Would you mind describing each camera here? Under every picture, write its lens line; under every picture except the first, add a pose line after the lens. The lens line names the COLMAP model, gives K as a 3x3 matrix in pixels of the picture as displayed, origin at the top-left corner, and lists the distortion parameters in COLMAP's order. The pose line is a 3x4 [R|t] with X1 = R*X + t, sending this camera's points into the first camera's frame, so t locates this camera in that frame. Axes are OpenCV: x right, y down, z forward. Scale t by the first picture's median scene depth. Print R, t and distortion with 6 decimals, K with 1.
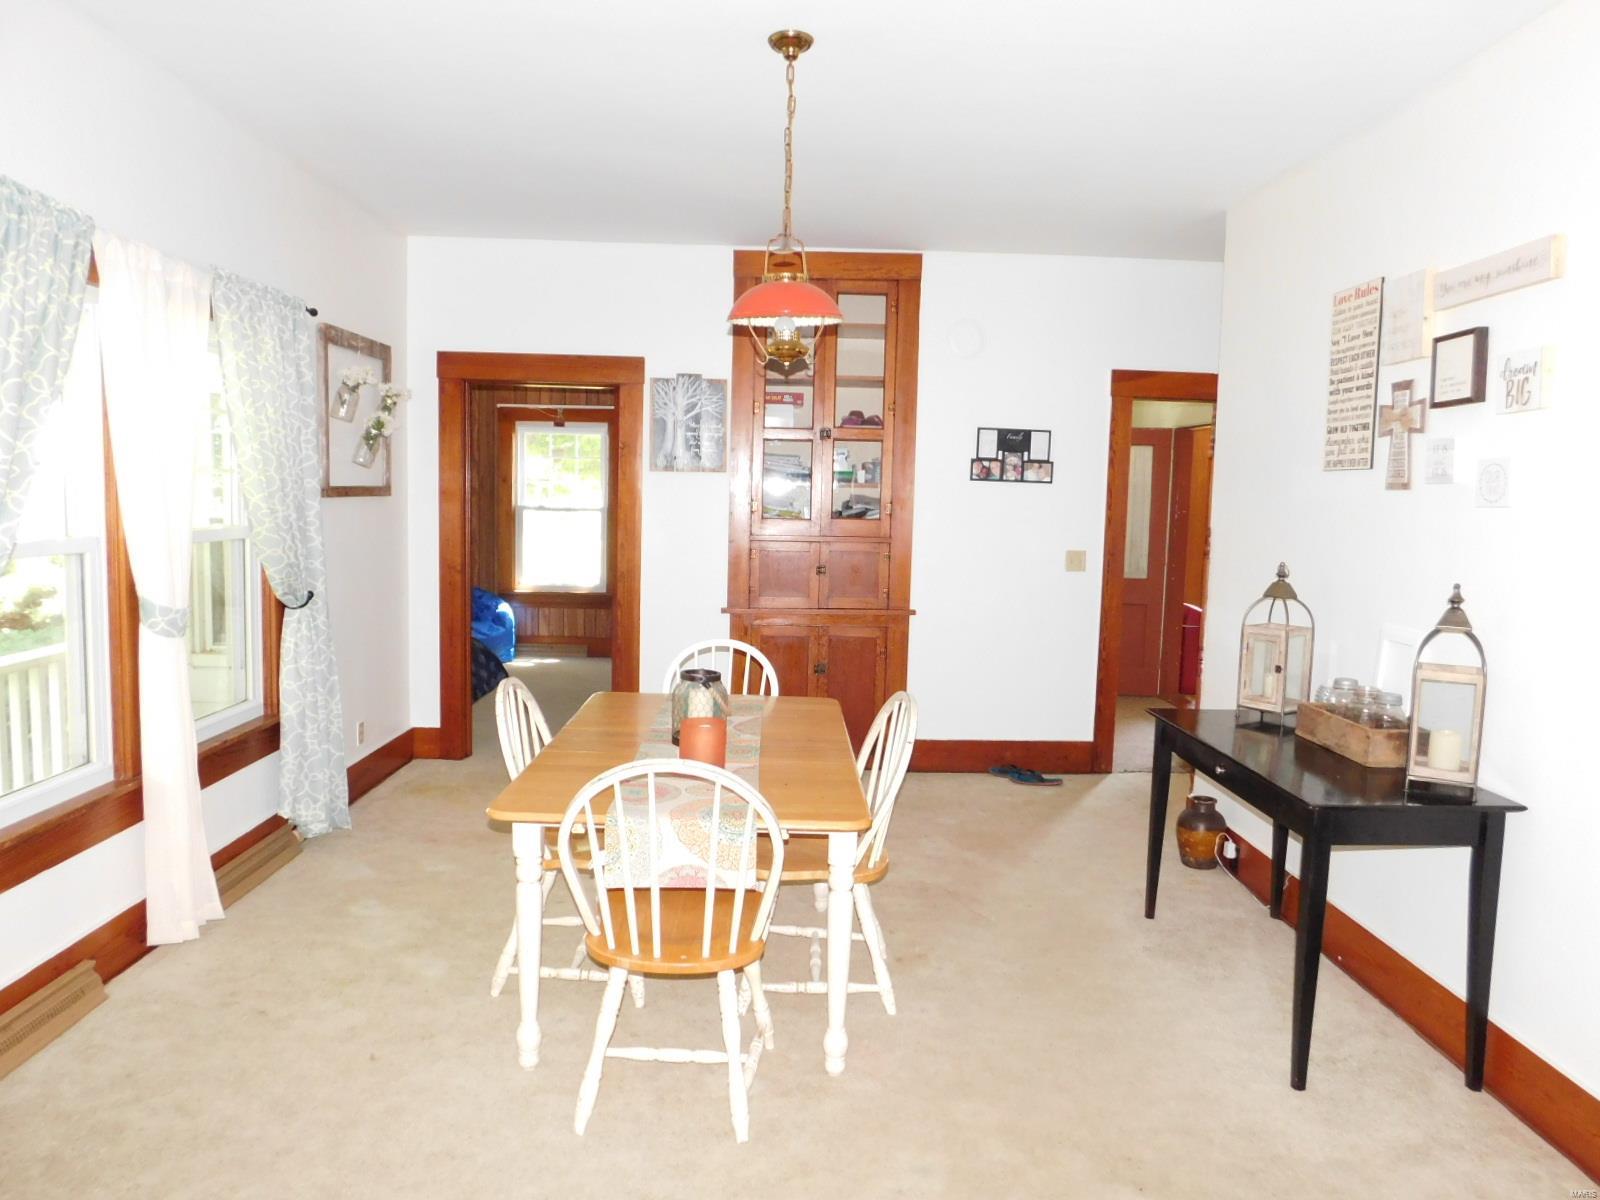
lens RADIAL K [[1057.2, 0, 803.4], [0, 1057.2, 597.7], [0, 0, 1]] dist [-0.043527, 0.022323]
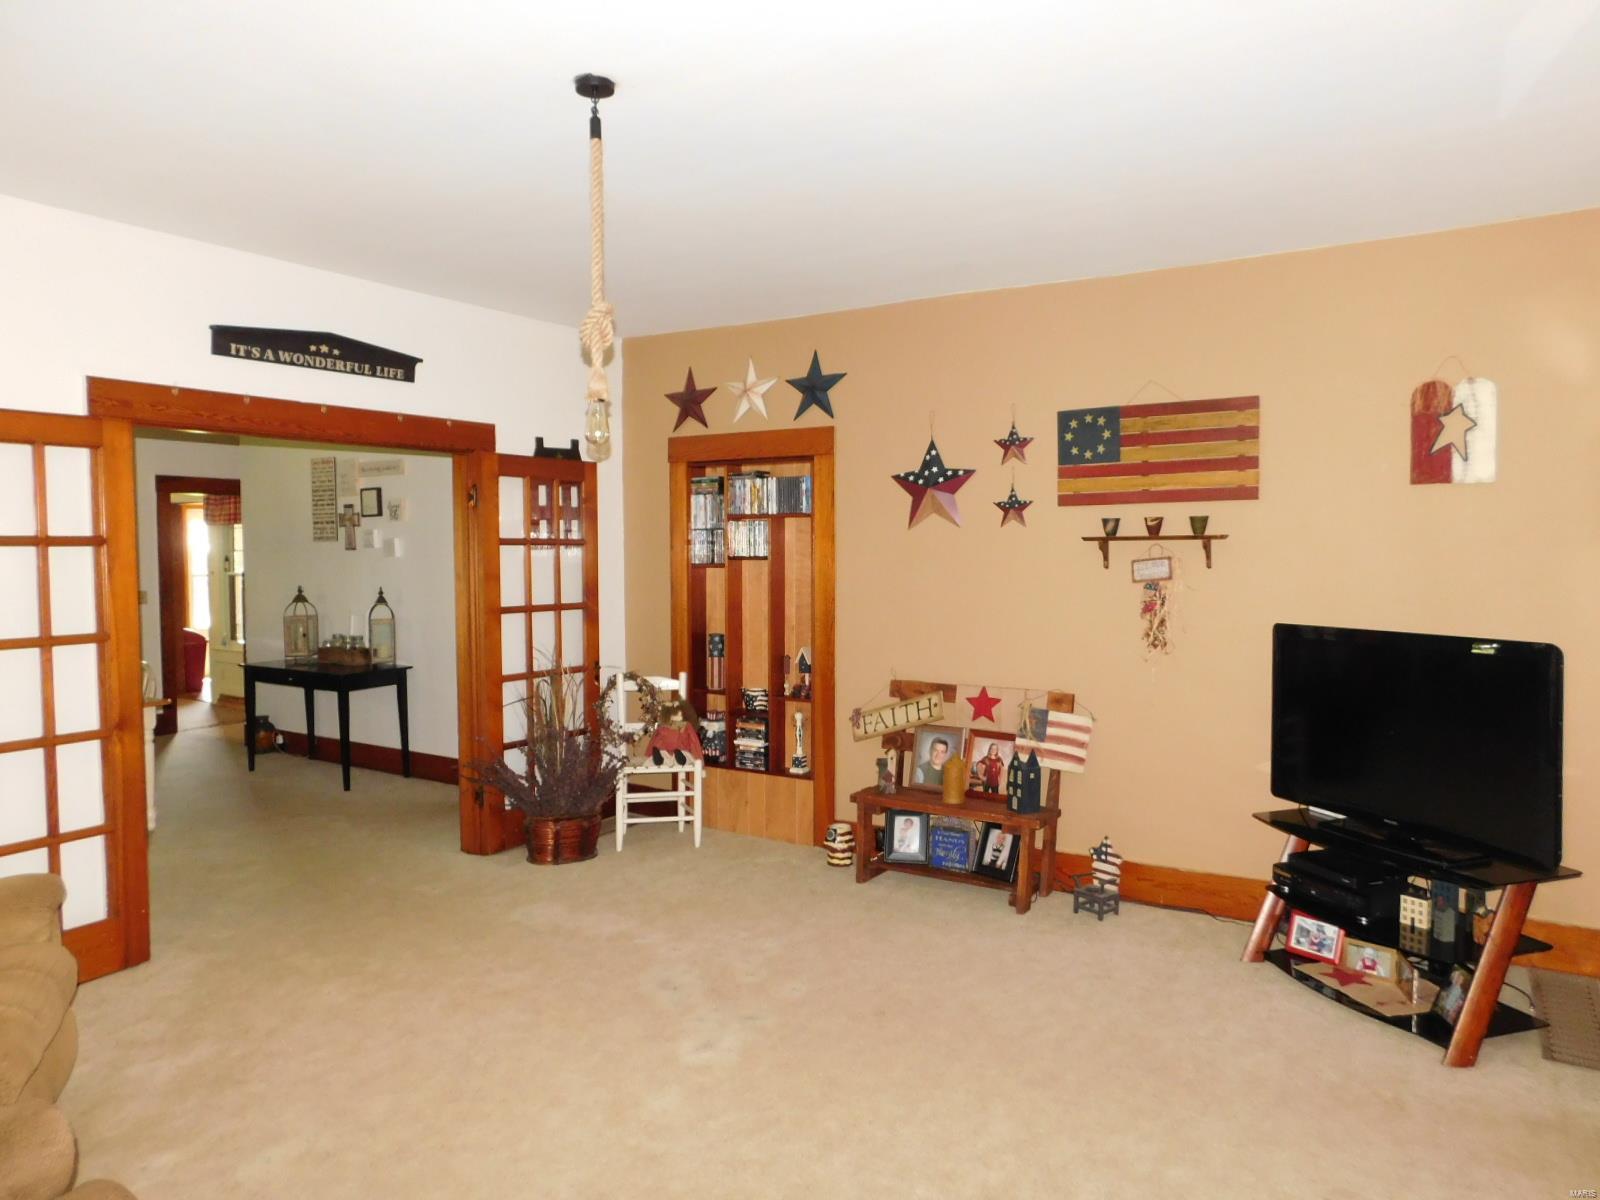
lens RADIAL K [[1057.2, 0, 788.5], [0, 1057.2, 595.3], [0, 0, 1]] dist [-0.043527, 0.022323]
pose [[0.560417, -0.067740, 0.825436, -0.776754], [0.099795, 0.994911, 0.013894, 0.058396], [-0.822176, 0.074588, 0.564325, -1.054762]]
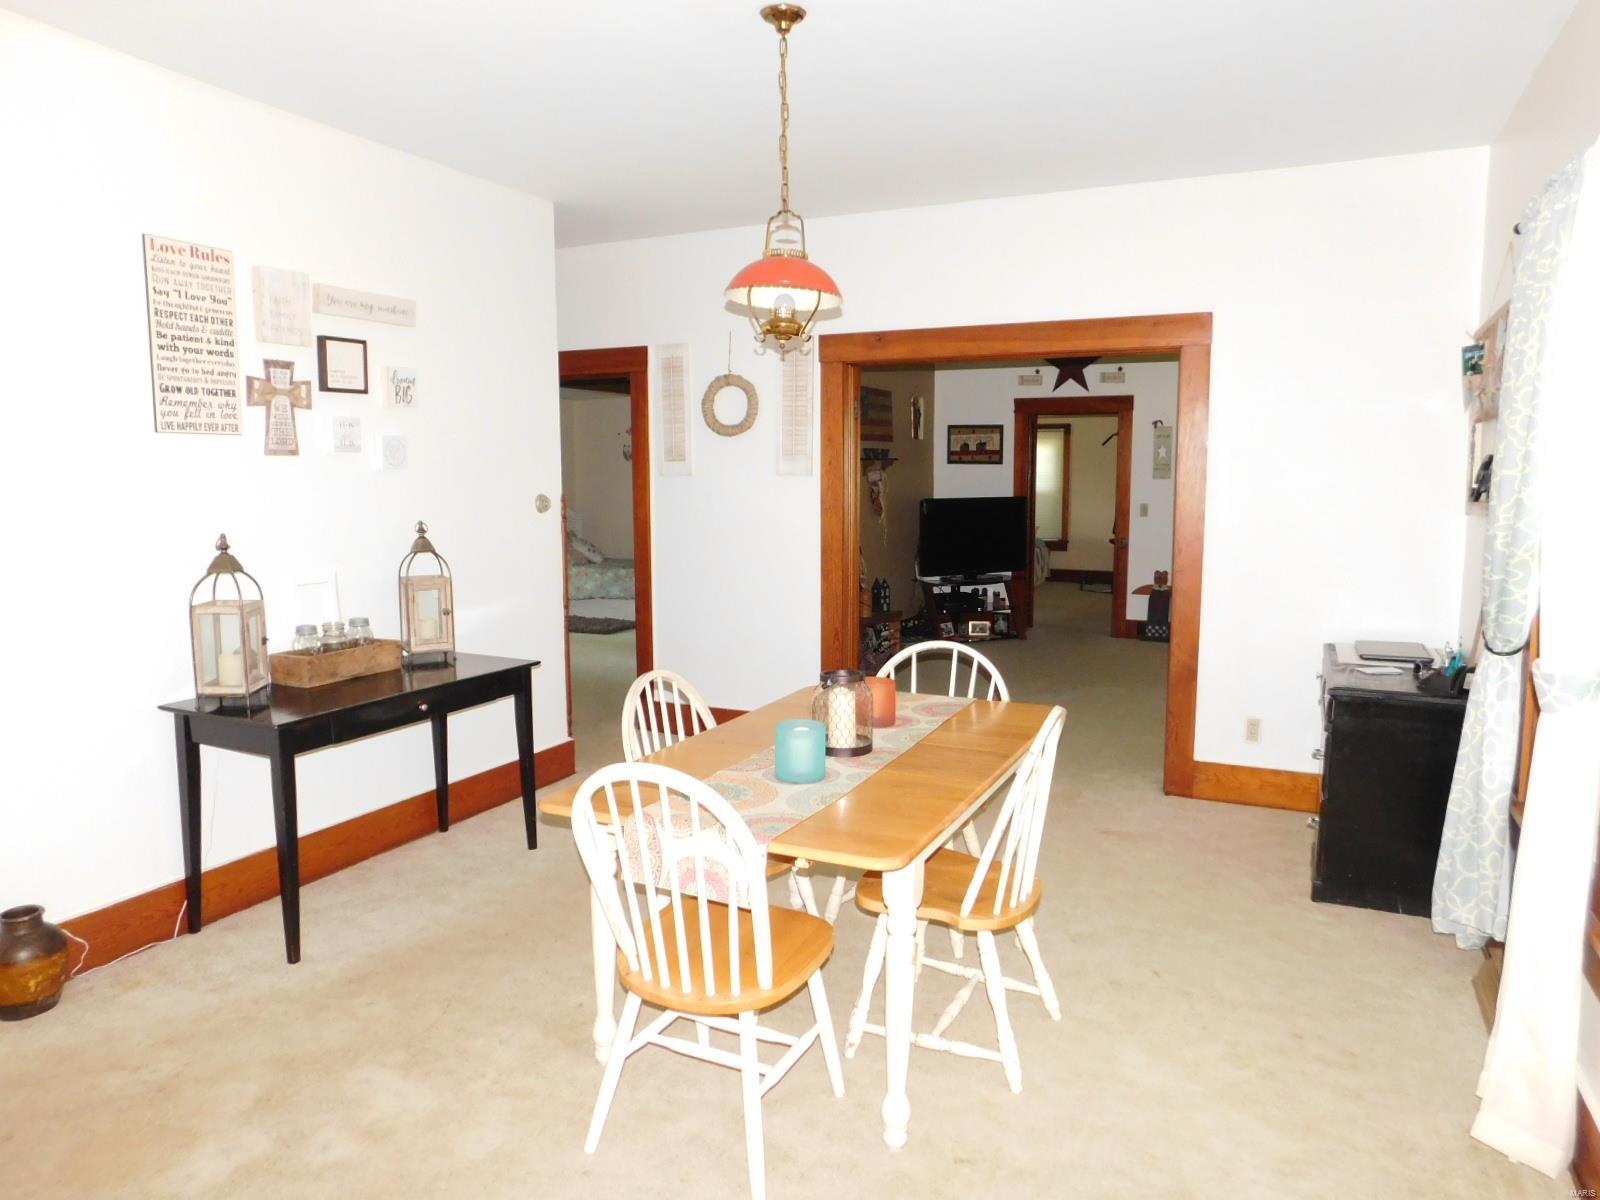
lens RADIAL K [[1057.2, 0, 799.8], [0, 1057.2, 593.5], [0, 0, 1]] dist [-0.043527, 0.022323]
pose [[-0.886368, -0.078975, 0.456196, -0.442461], [0.021642, 0.977199, 0.211219, -0.174439], [-0.462476, 0.197091, -0.864449, 1.654702]]
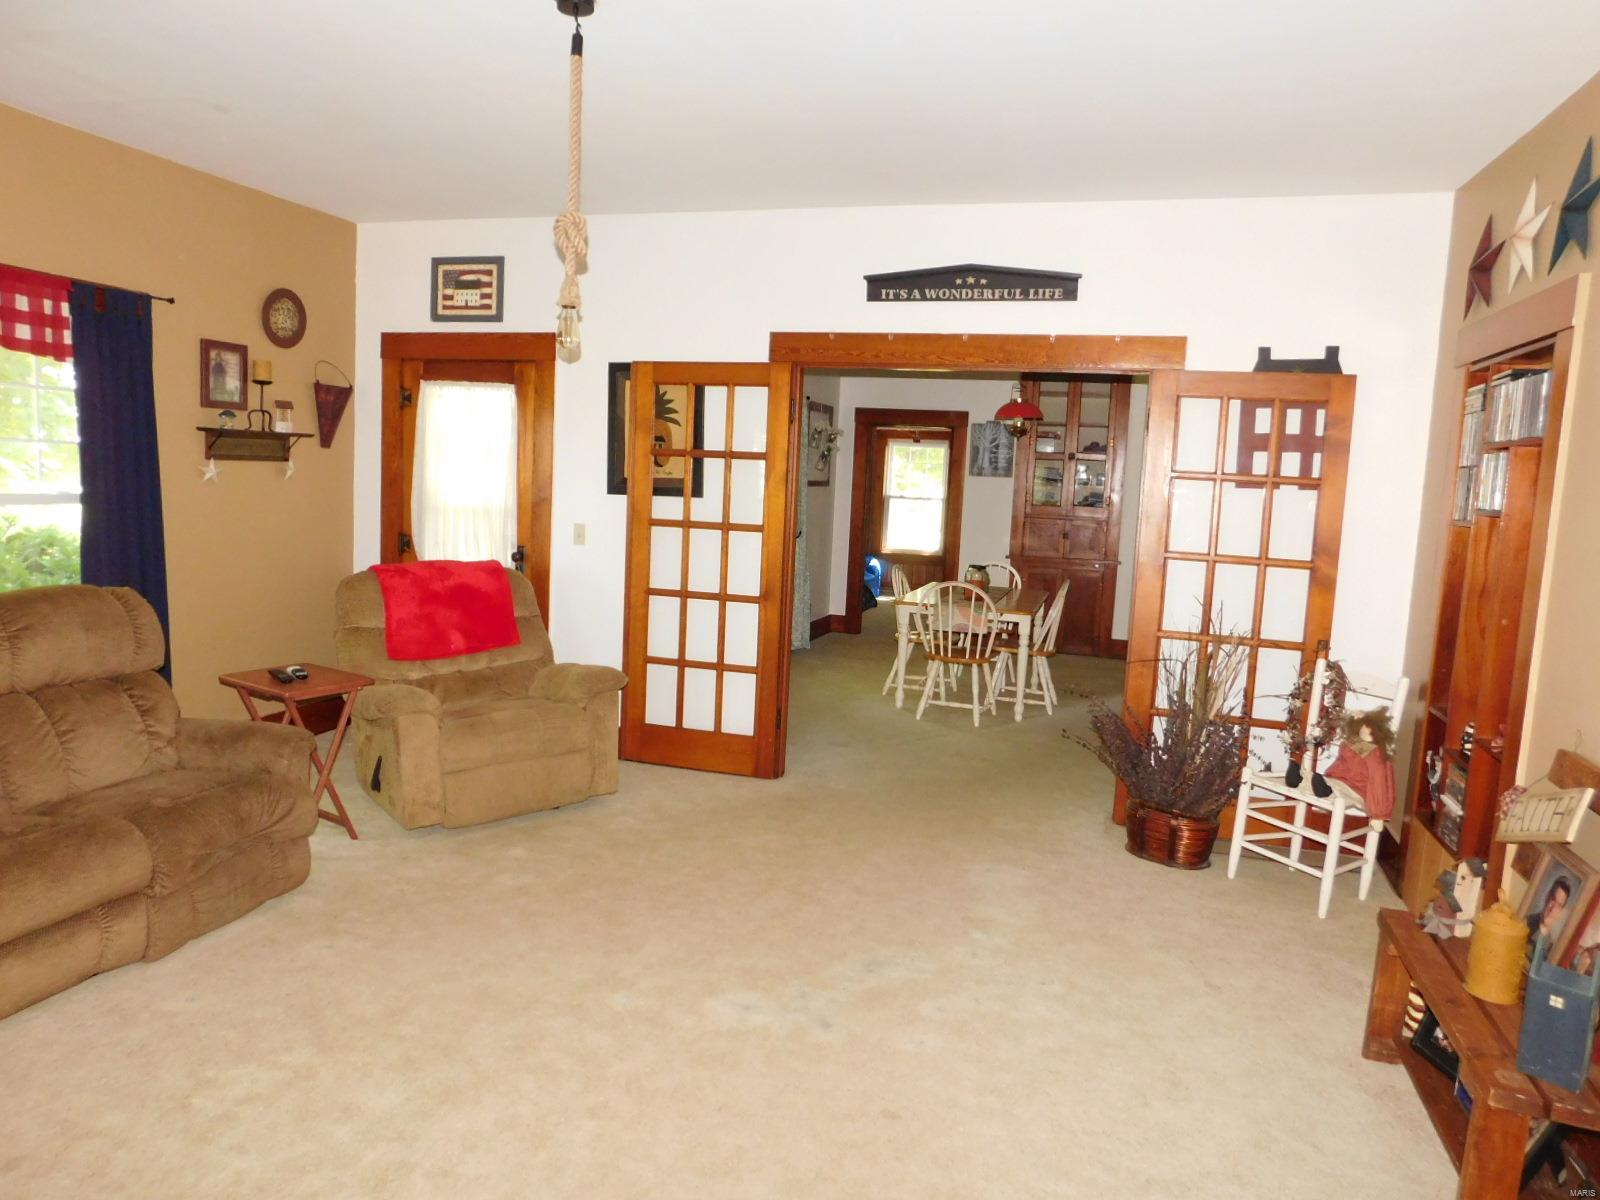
lens RADIAL K [[1057.2, 0, 810.2], [0, 1057.2, 600.3], [0, 0, 1]] dist [-0.043527, 0.022323]
pose [[0.950358, 0.054321, -0.306379, 0.250881], [-0.052031, 0.998523, 0.015640, 0.119877], [0.306776, 0.001077, 0.951781, -1.236831]]
